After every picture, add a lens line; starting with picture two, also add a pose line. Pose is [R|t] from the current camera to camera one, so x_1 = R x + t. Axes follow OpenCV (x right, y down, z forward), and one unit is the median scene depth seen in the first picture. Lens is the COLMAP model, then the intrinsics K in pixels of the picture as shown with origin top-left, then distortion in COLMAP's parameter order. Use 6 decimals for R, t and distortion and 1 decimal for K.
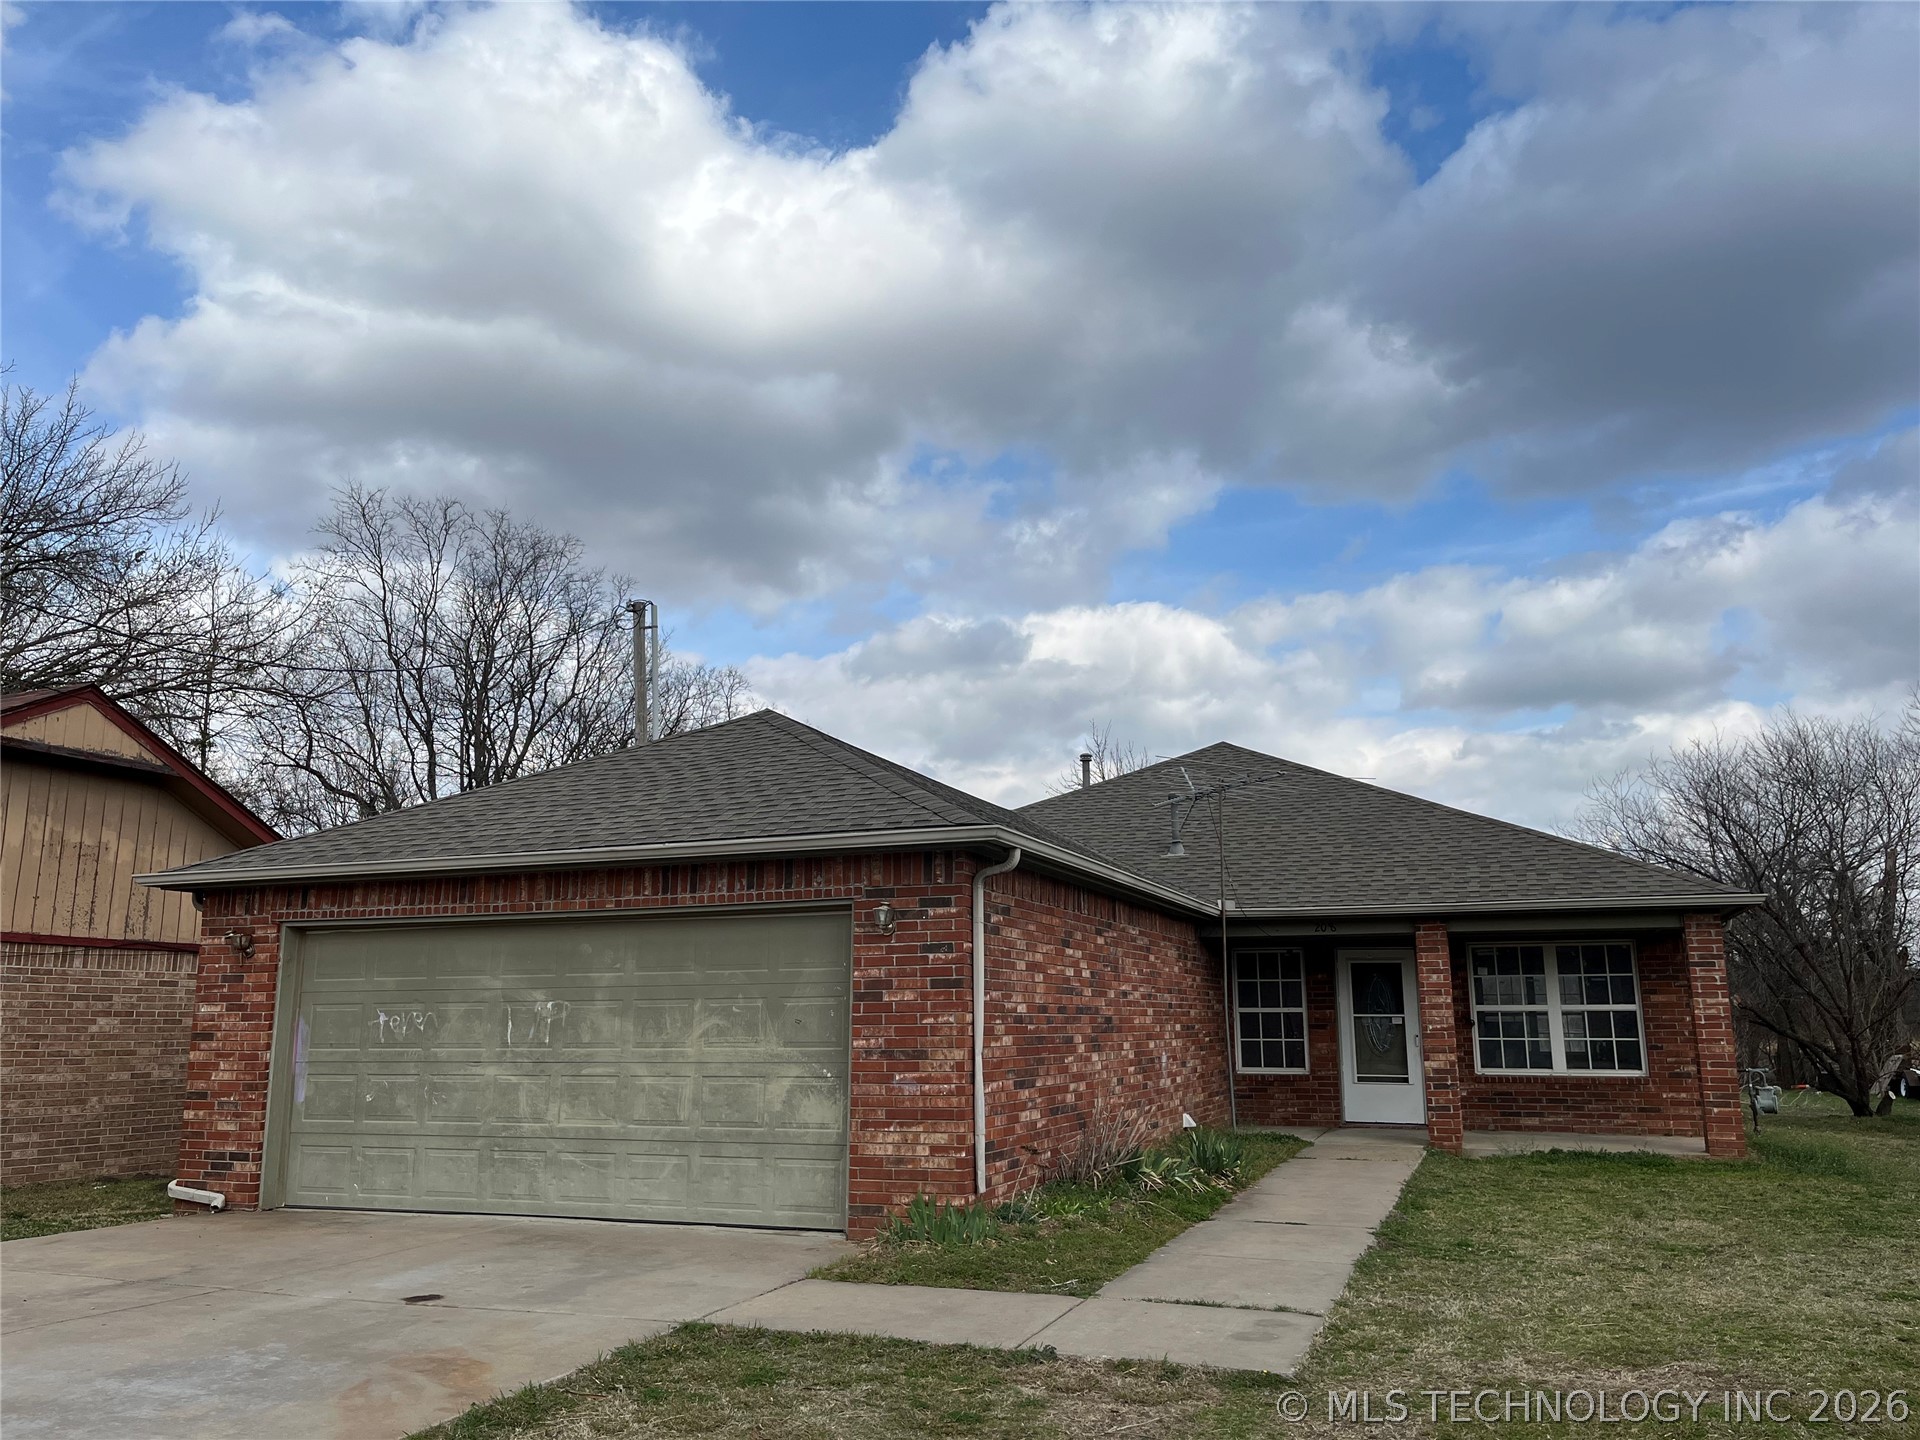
lens RADIAL K [[1473.3, 0, 953.4], [0, 1473.3, 711.8], [0, 0, 1]] dist [0.004644, -0.007662]
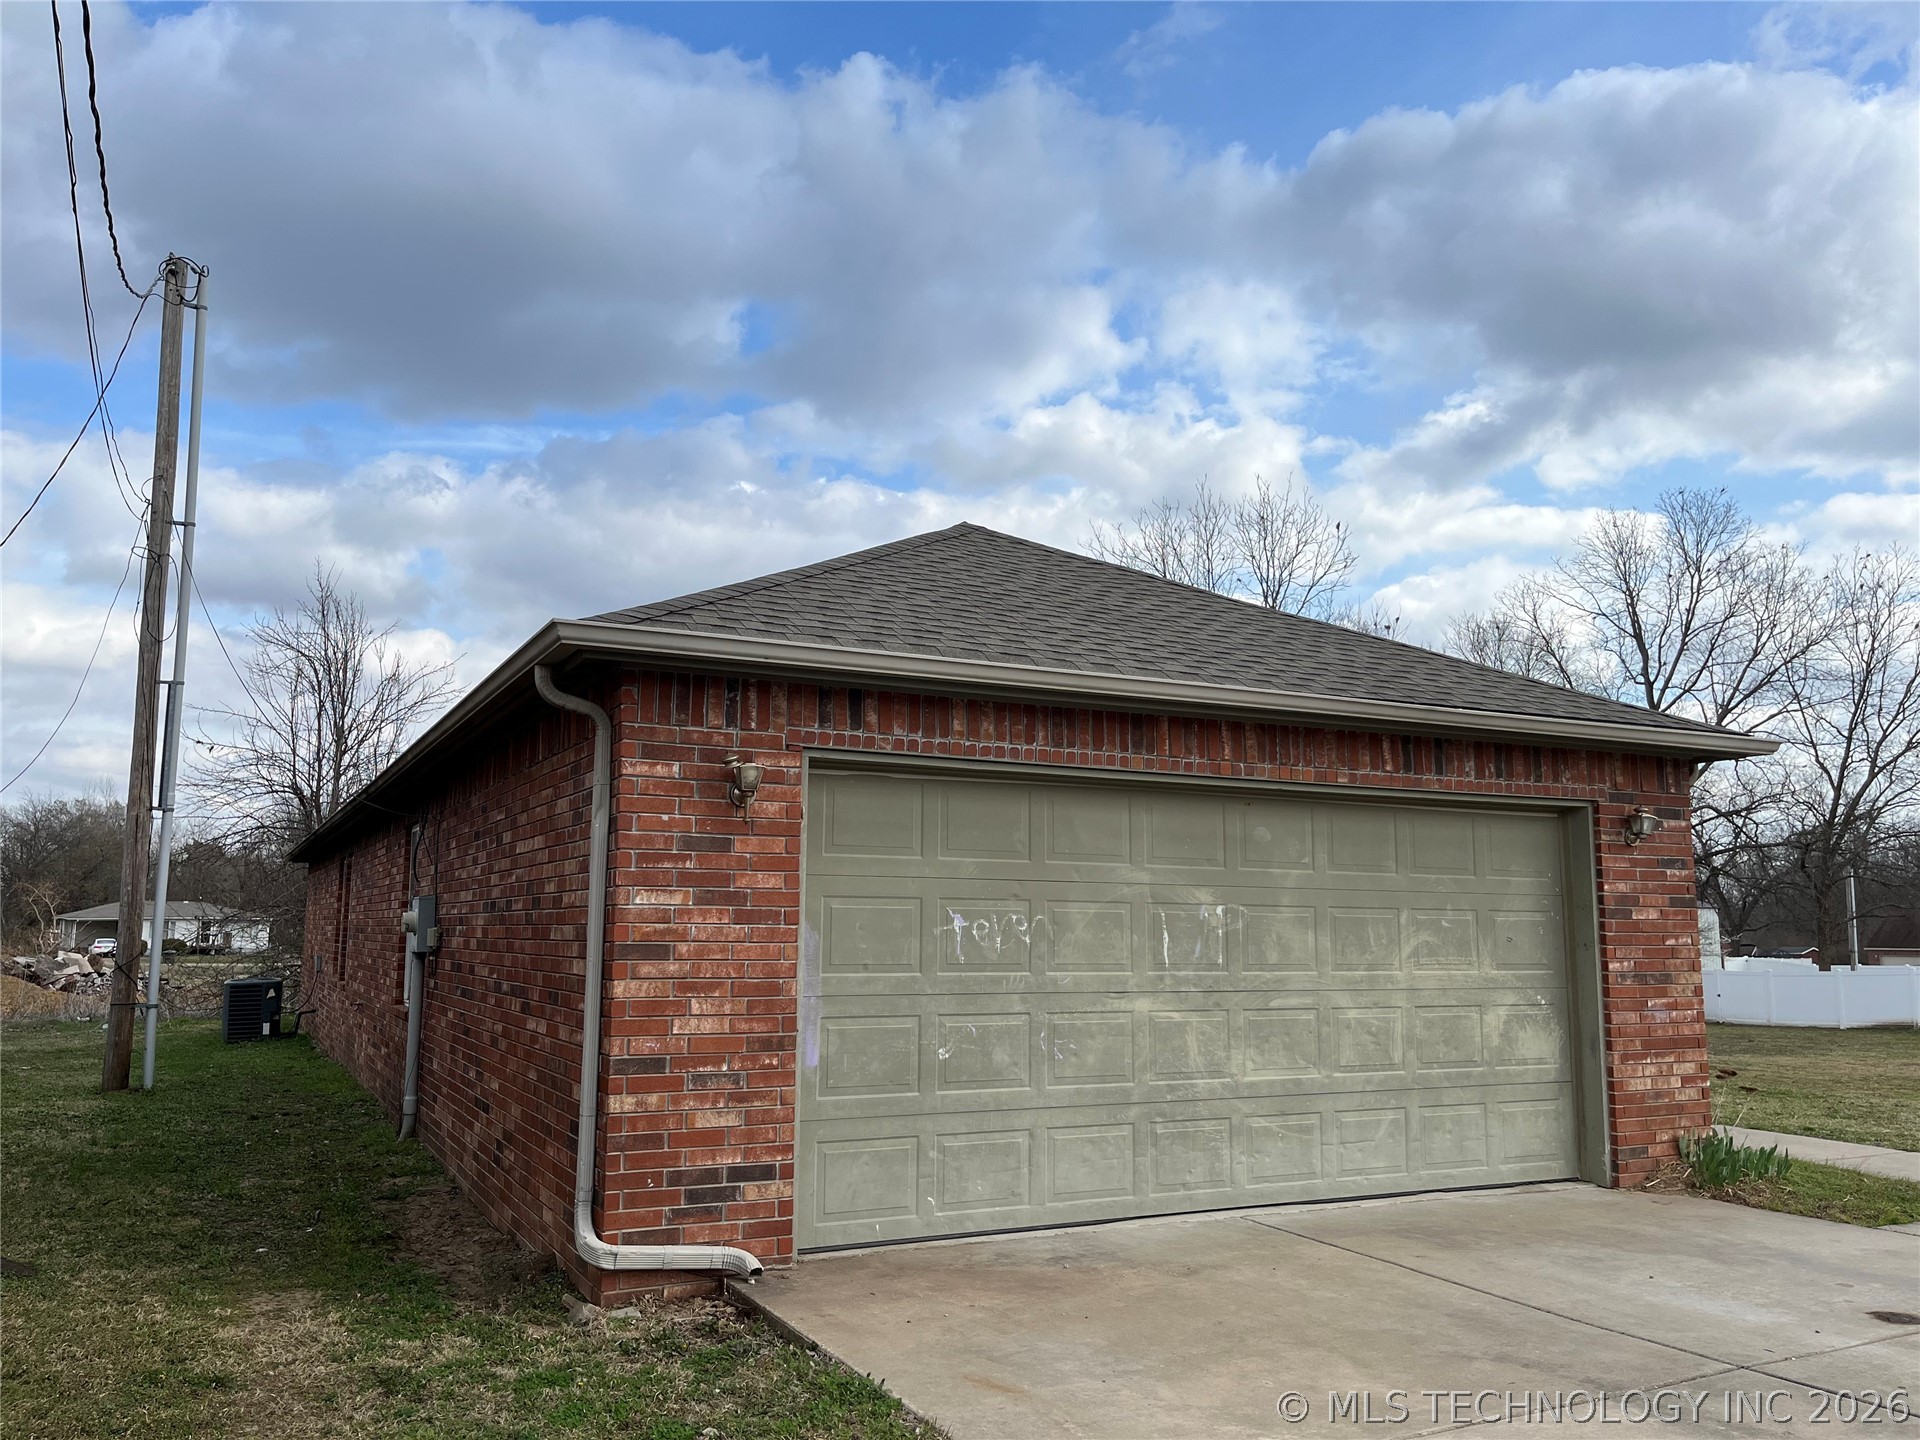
lens RADIAL K [[1473.3, 0, 953.4], [0, 1473.3, 711.8], [0, 0, 1]] dist [0.004644, -0.007662]
pose [[0.677785, 0.119501, 0.725484, -0.896130], [-0.170047, 0.985430, -0.003452, 0.132660], [-0.715326, -0.121026, 0.688231, 0.633486]]
